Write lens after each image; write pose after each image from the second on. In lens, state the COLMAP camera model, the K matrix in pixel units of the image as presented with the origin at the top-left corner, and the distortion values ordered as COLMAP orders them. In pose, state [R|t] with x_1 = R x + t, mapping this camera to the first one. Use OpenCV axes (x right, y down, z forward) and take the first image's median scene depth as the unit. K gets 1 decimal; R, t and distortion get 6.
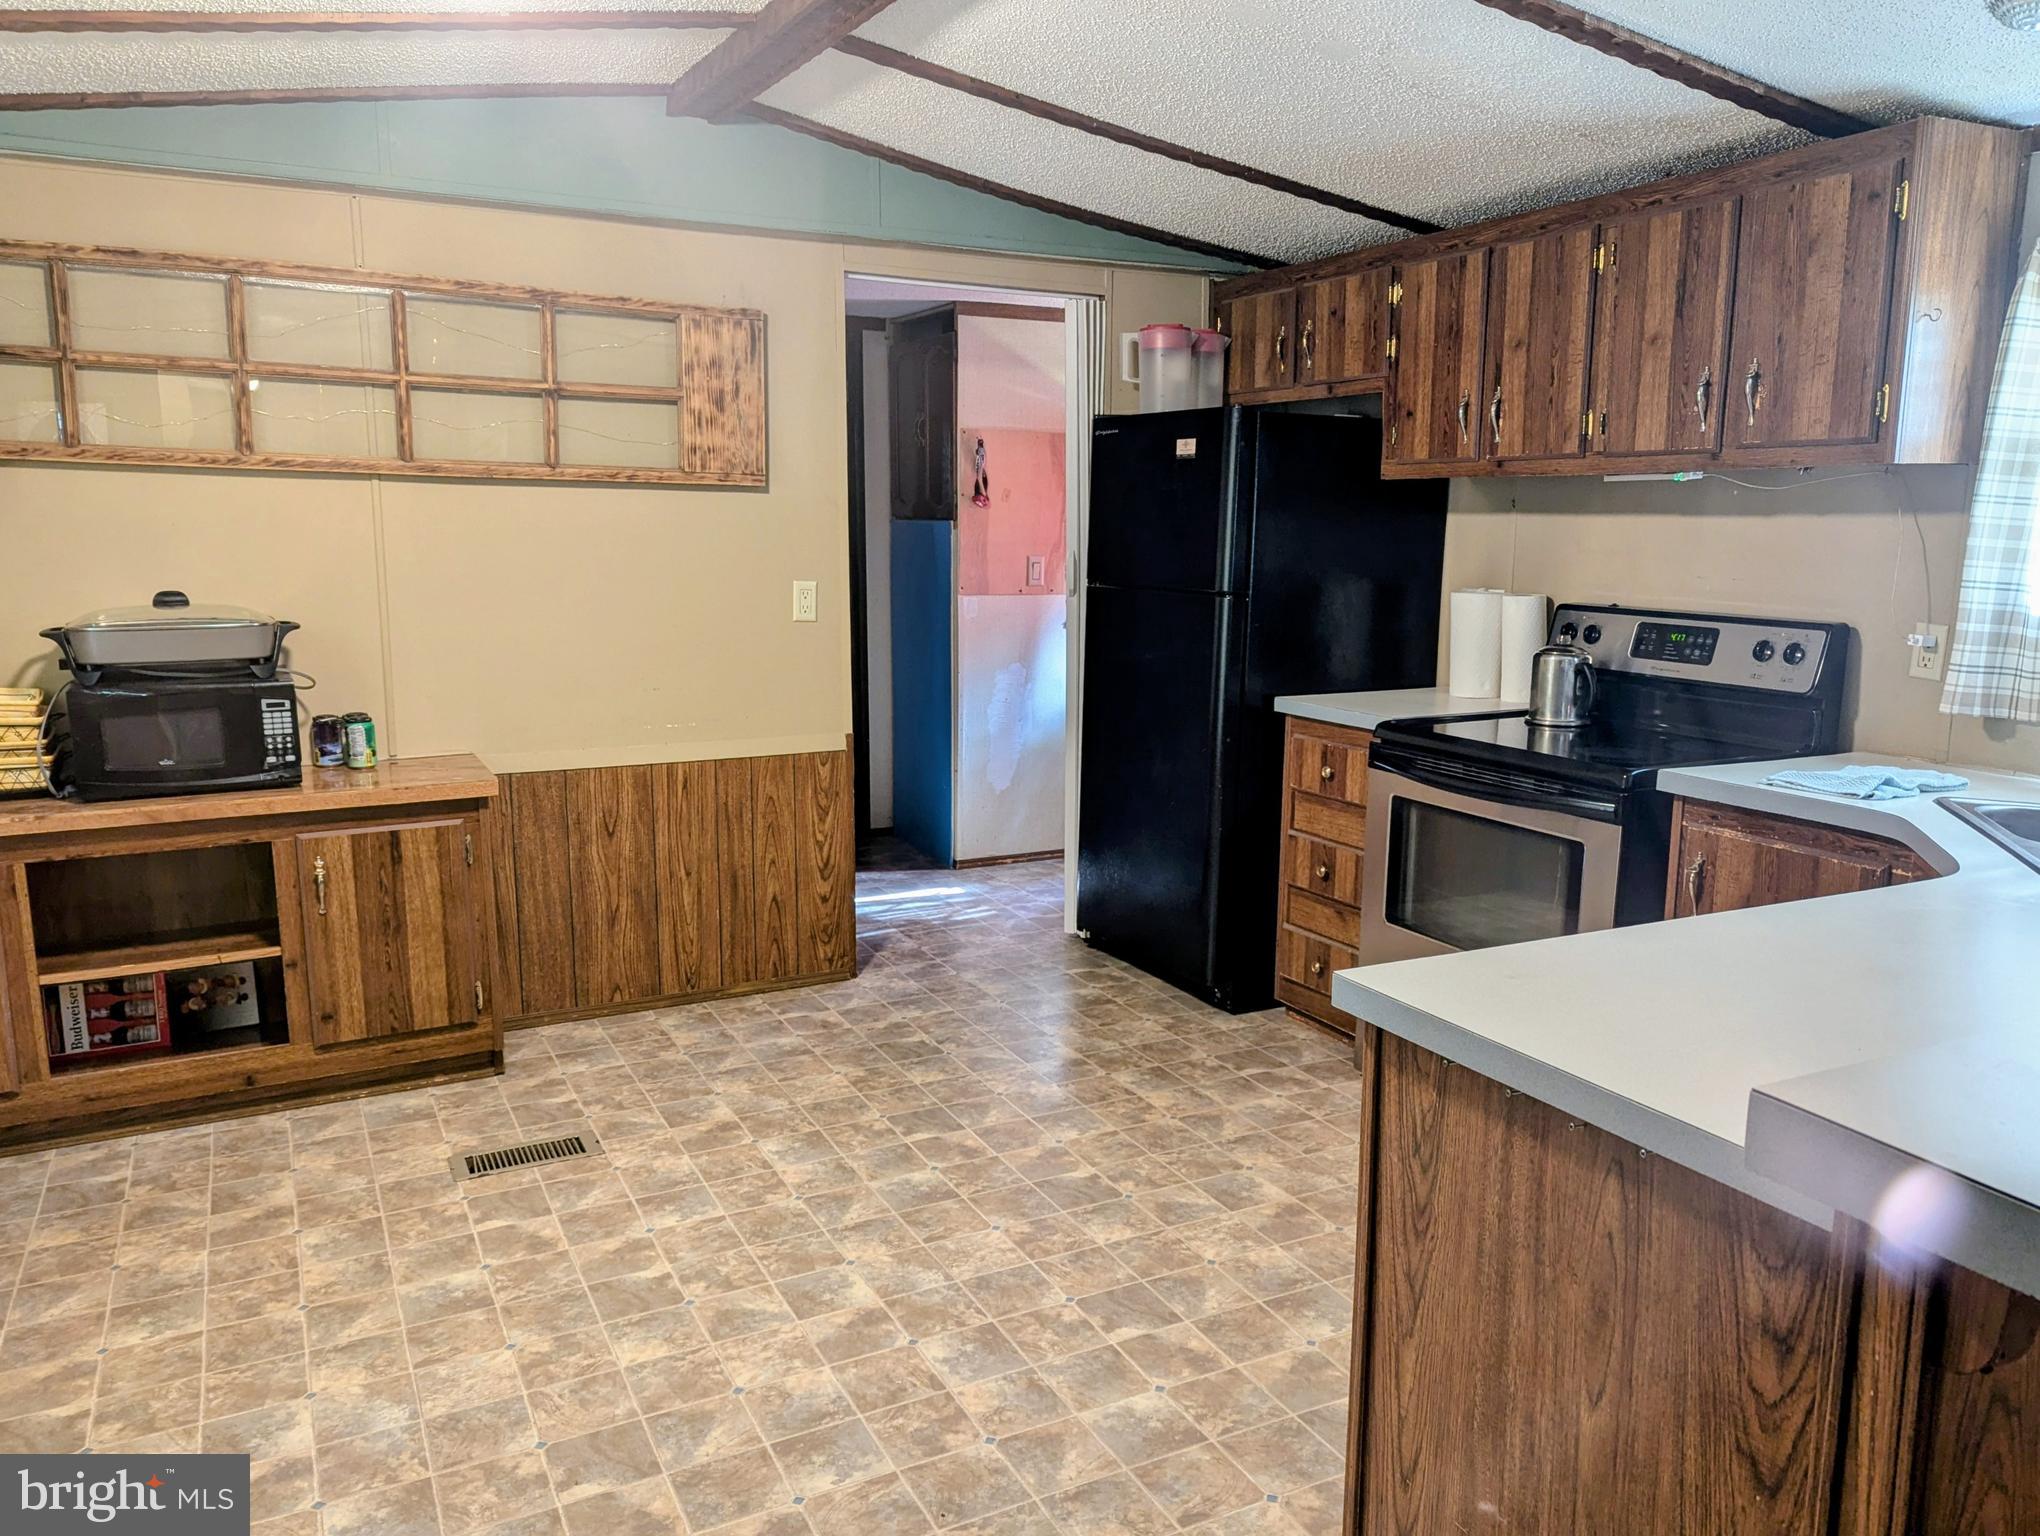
lens RADIAL K [[1554.9, 0, 1020.0], [0, 1554.9, 768.0], [0, 0, 1]] dist [0.045317, -0.004360]
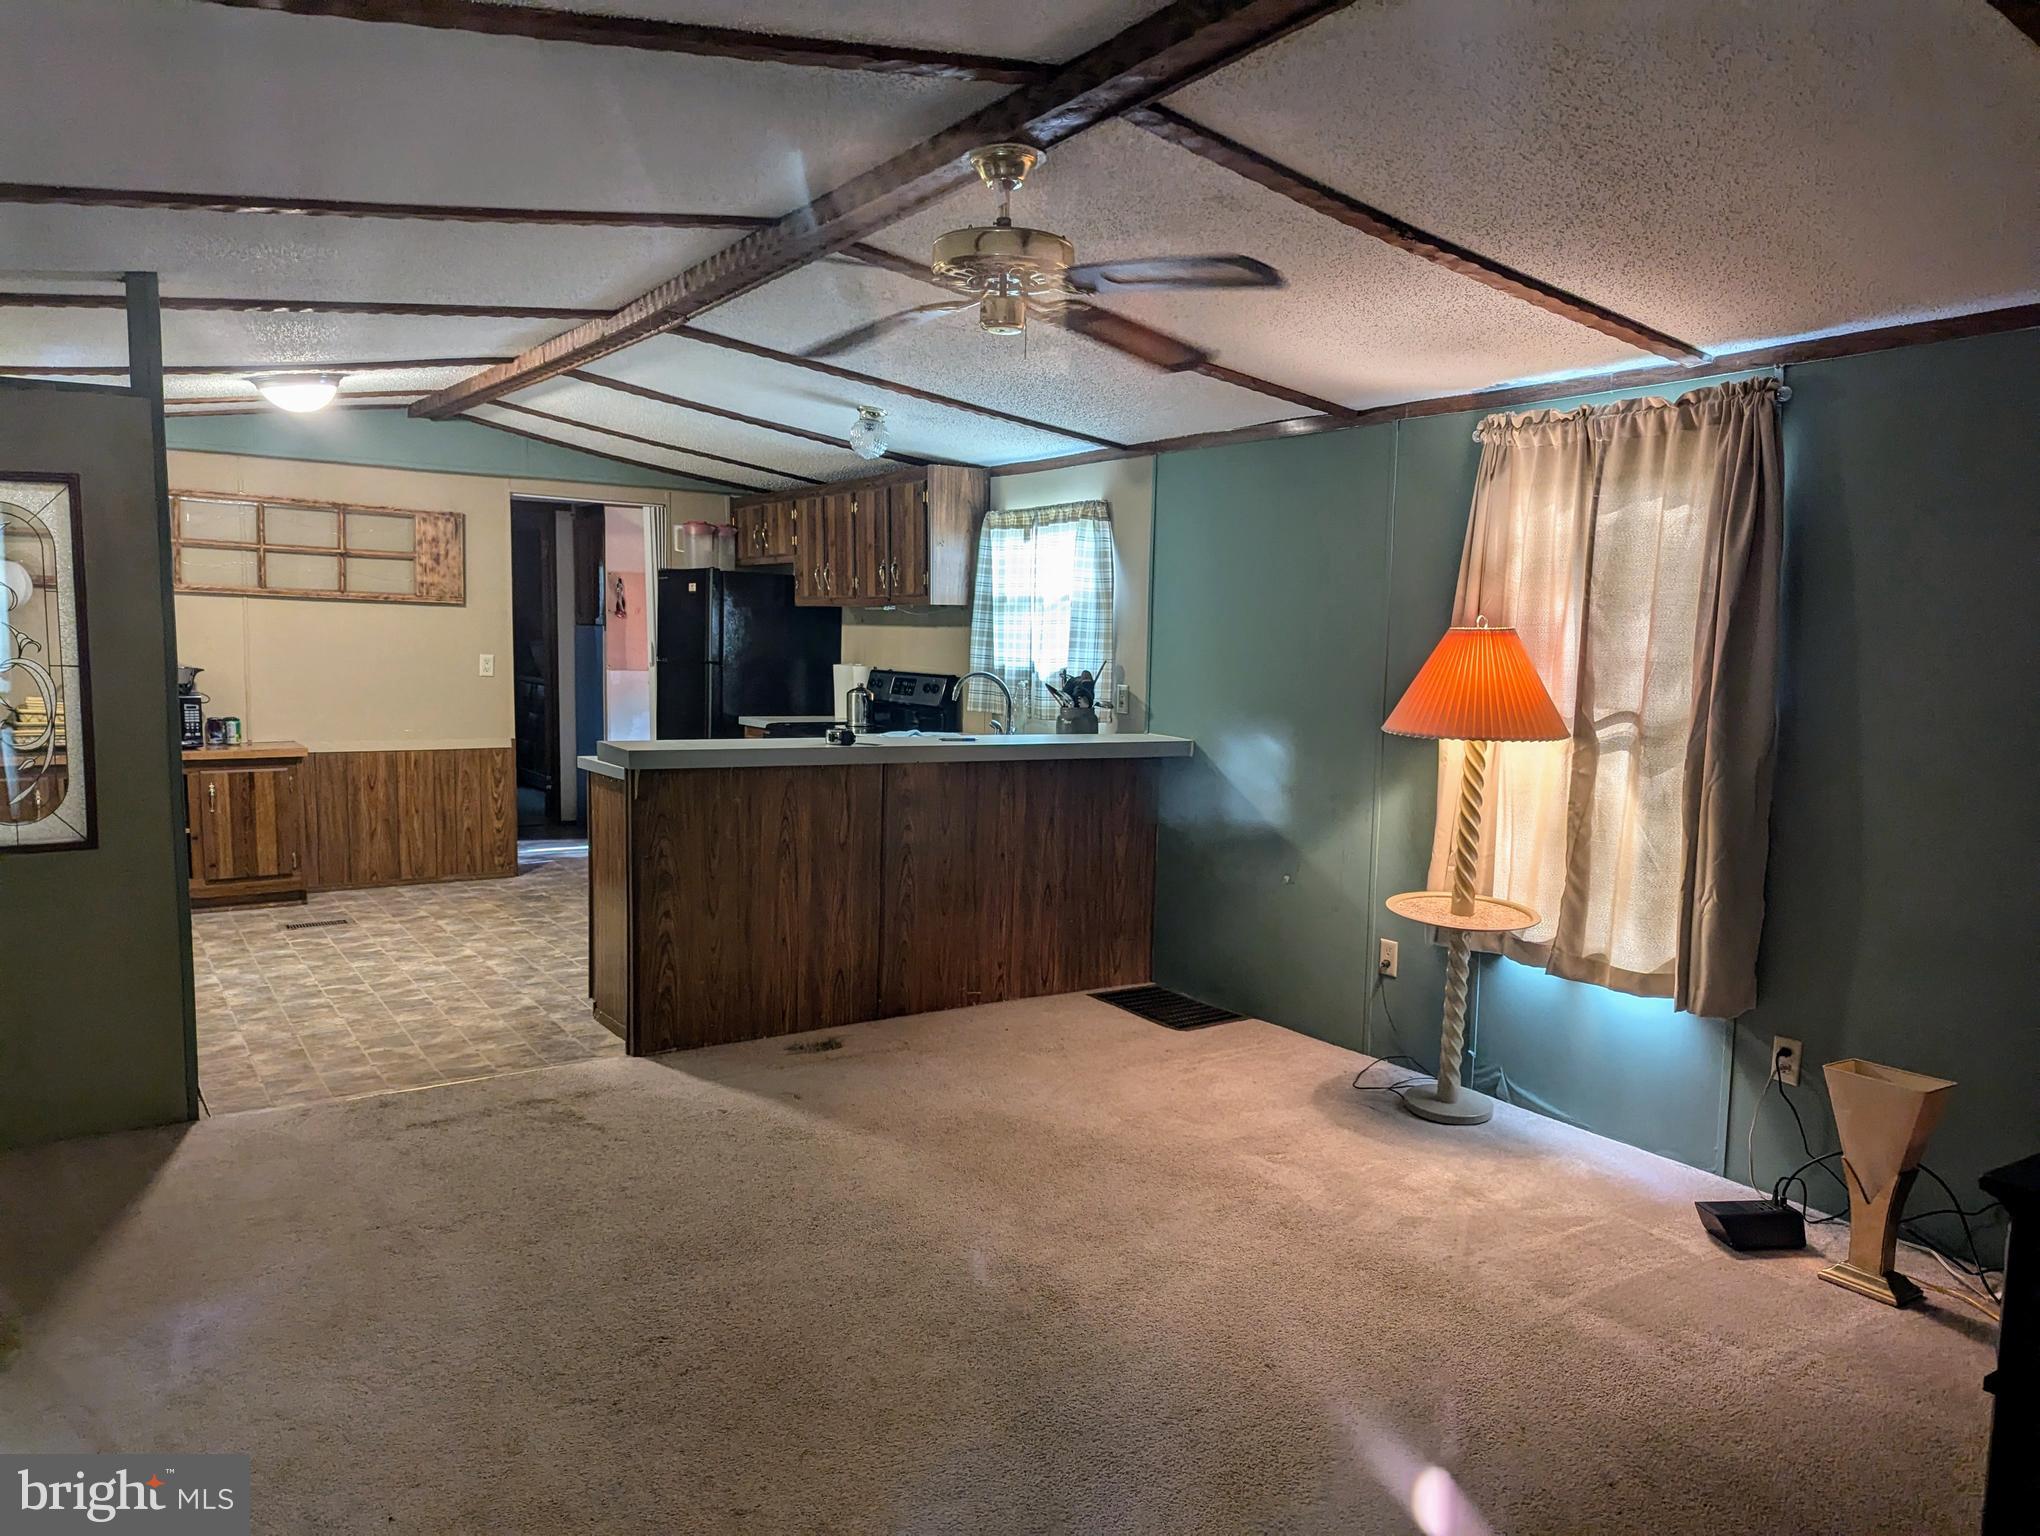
lens RADIAL K [[1460.8, 0, 1020.0], [0, 1460.8, 768.0], [0, 0, 1]] dist [0.041680, -0.001238]
pose [[0.992910, 0.001988, 0.118855, 0.327773], [0.006322, 0.997562, -0.069499, 0.161691], [-0.118703, 0.069758, 0.990476, -0.920729]]
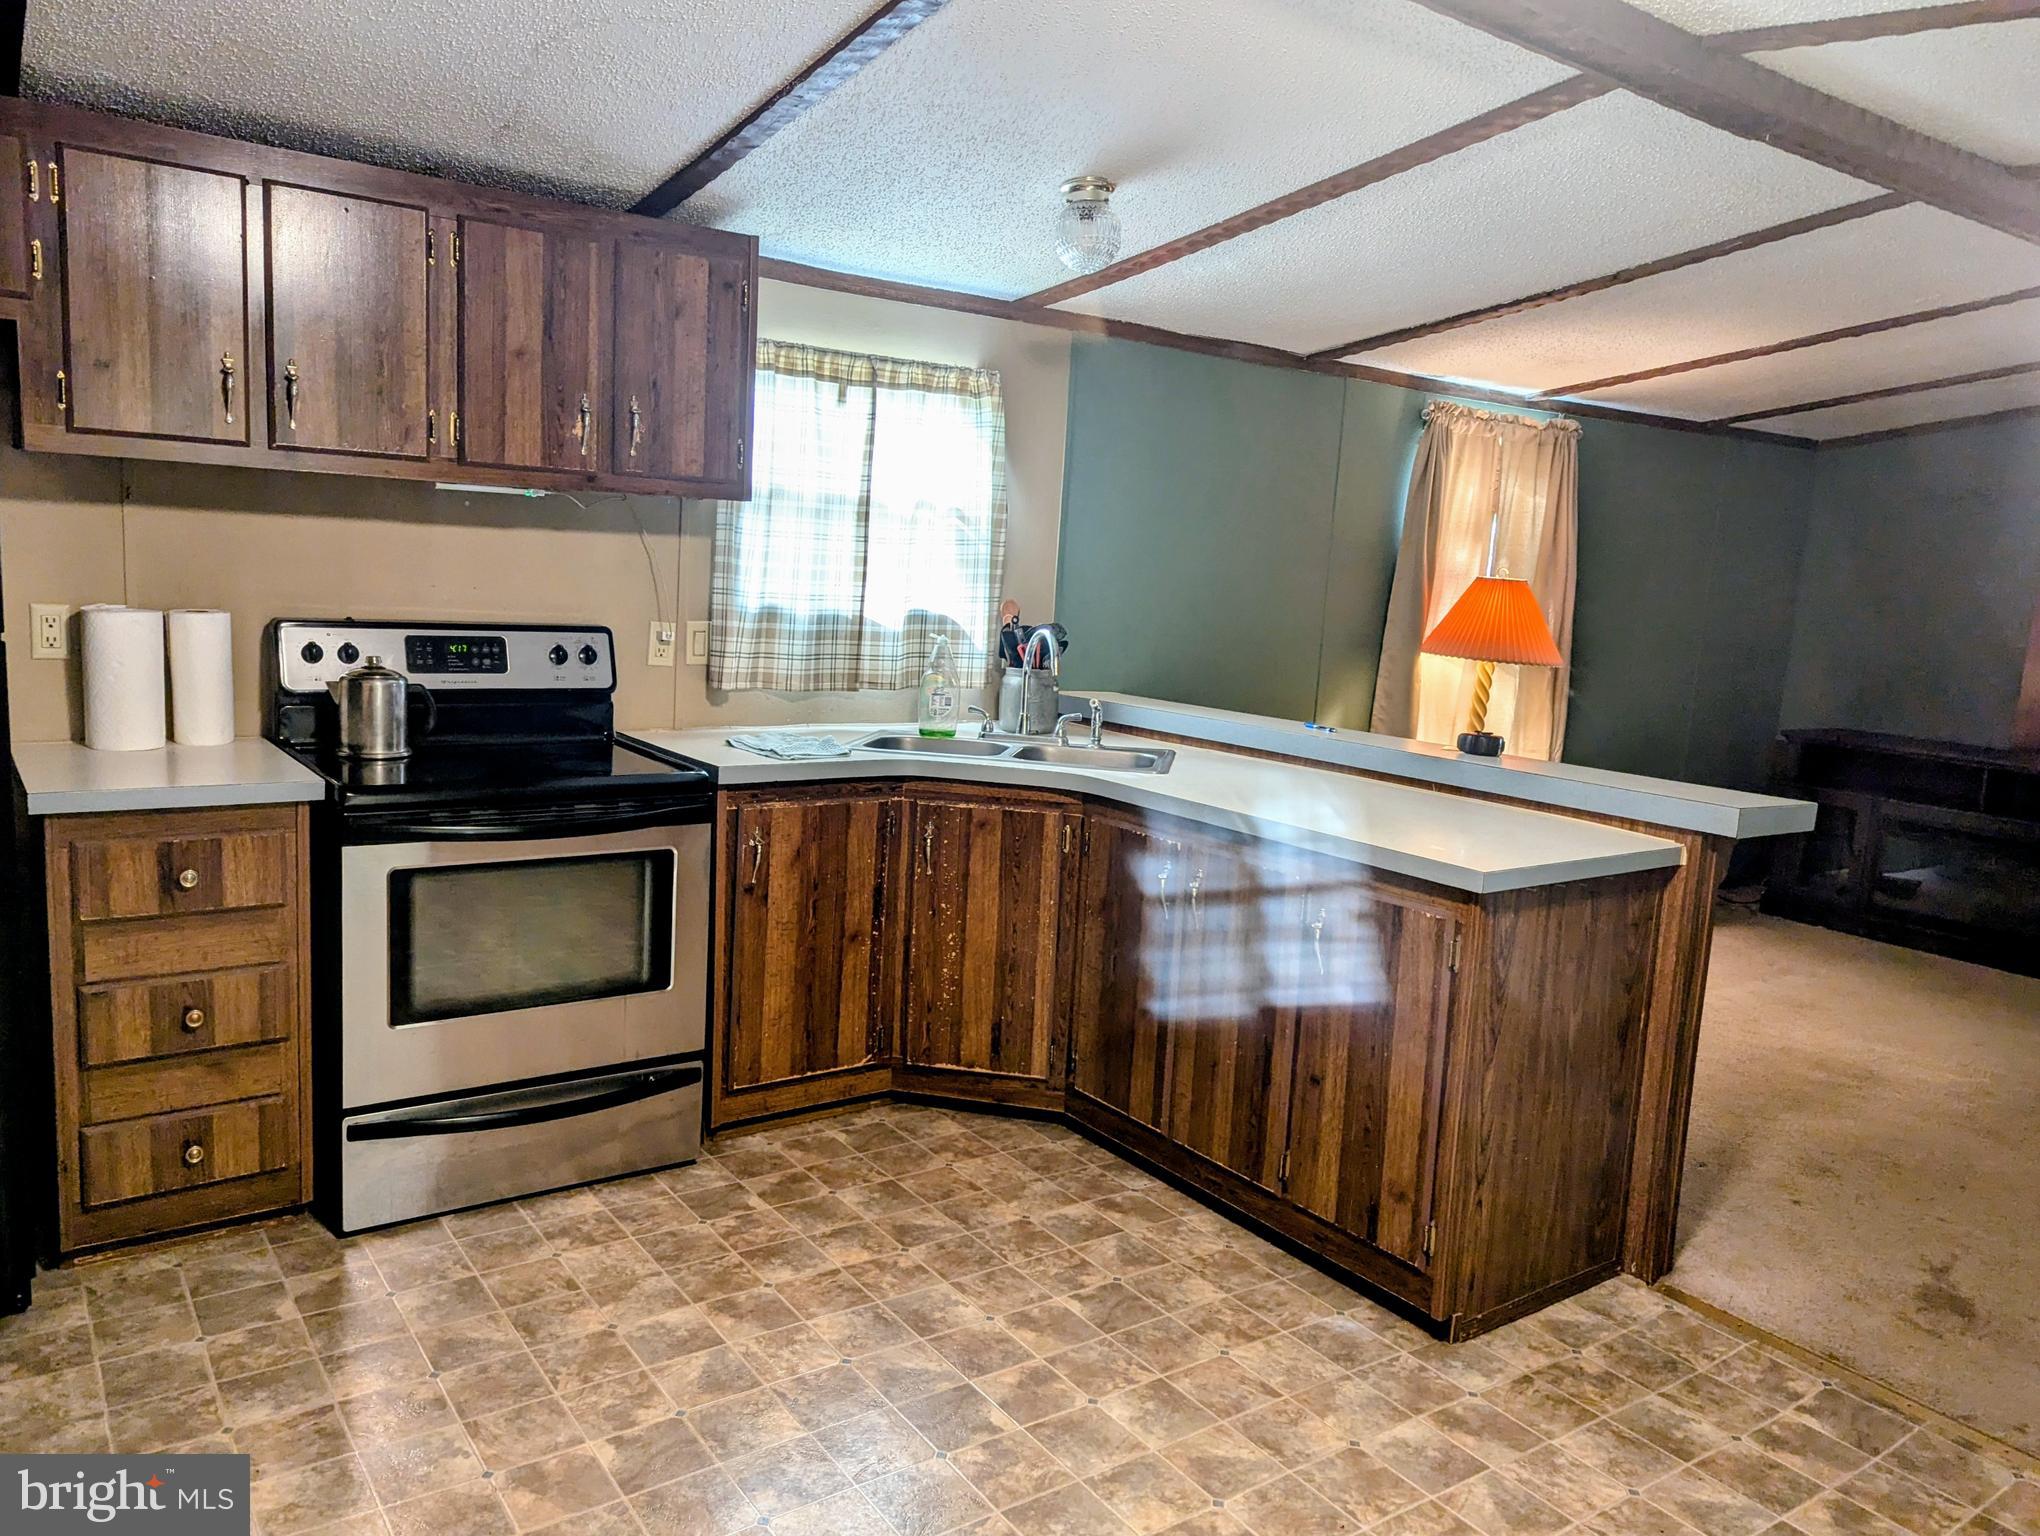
lens RADIAL K [[1460.8, 0, 1020.0], [0, 1460.8, 768.0], [0, 0, 1]] dist [0.041680, -0.001238]
pose [[-0.160985, -0.160239, 0.973862, -0.511388], [0.104258, 0.978450, 0.178228, -0.127269], [-0.981435, 0.130225, -0.140810, 0.730842]]
